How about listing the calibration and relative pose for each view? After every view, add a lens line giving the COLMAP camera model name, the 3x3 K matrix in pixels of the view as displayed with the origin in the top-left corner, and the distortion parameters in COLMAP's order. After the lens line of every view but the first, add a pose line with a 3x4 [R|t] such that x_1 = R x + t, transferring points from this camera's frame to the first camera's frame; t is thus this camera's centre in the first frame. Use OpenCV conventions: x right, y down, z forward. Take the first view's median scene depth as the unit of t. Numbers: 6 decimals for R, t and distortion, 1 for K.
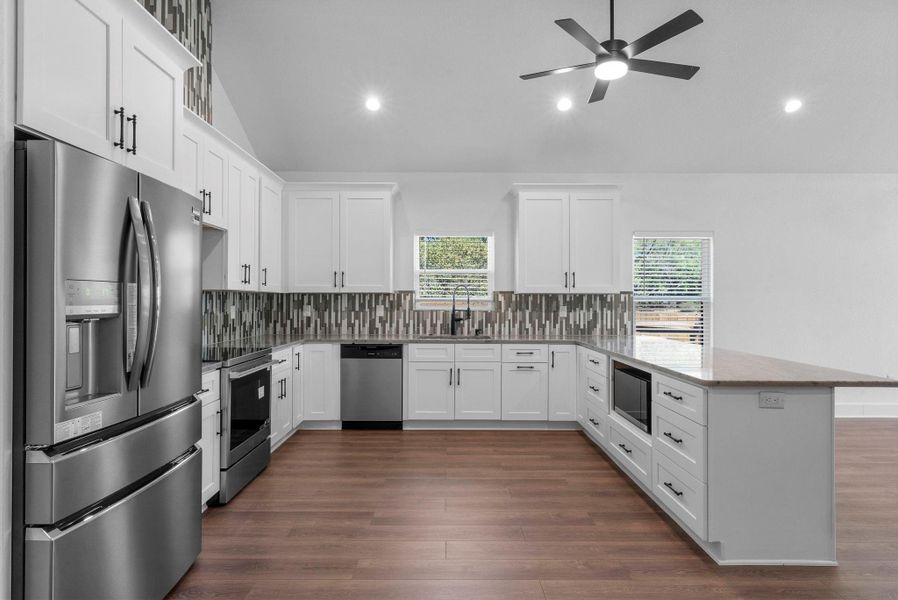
lens RADIAL K [[487.2, 0, 444.6], [0, 487.2, 298.0], [0, 0, 1]] dist [-0.000820, 0.001324]
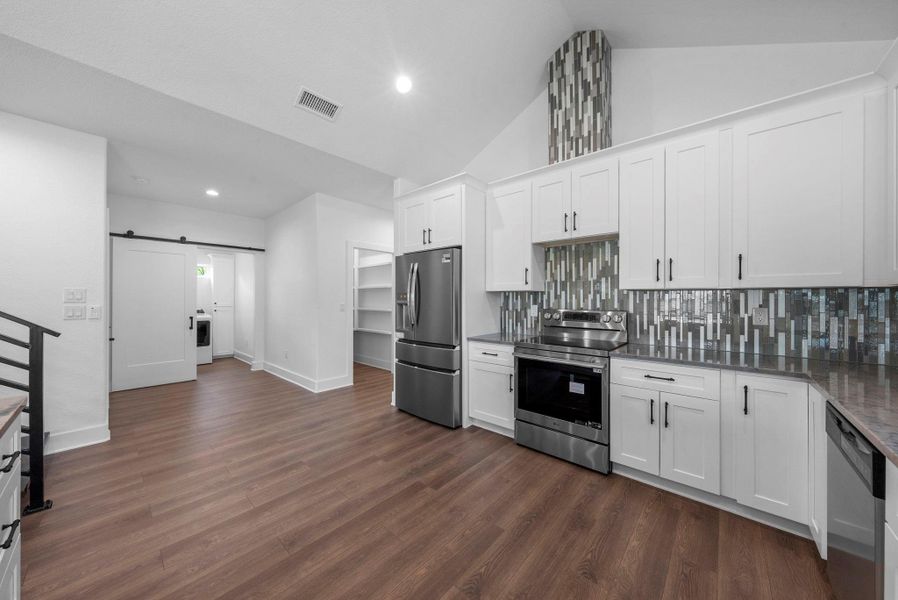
lens RADIAL K [[306.2, 0, 449.4], [0, 306.2, 298.3], [0, 0, 1]] dist [-0.007567, -0.000093]
pose [[-0.666324, -0.006198, -0.745637, 0.198567], [-0.000189, 0.999967, -0.008144, 0.005014], [0.745663, -0.005285, -0.666303, 0.835293]]
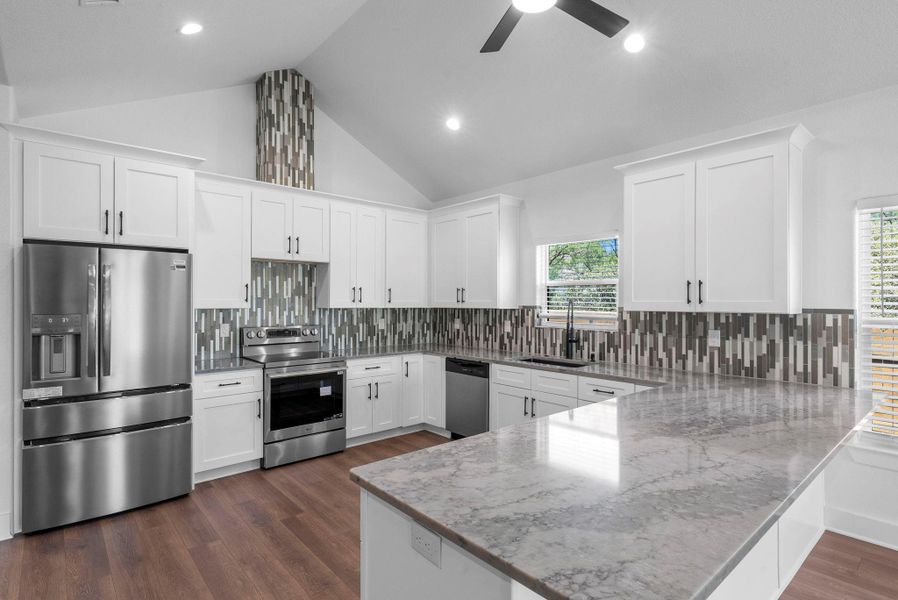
lens RADIAL K [[456.1, 0, 443.3], [0, 456.1, 299.2], [0, 0, 1]] dist [0.005345, 0.000030]
pose [[0.652041, -0.005350, -0.758165, 0.484181], [0.004087, 0.999985, -0.003542, -0.025594], [0.758173, -0.000789, 0.652054, 0.313601]]
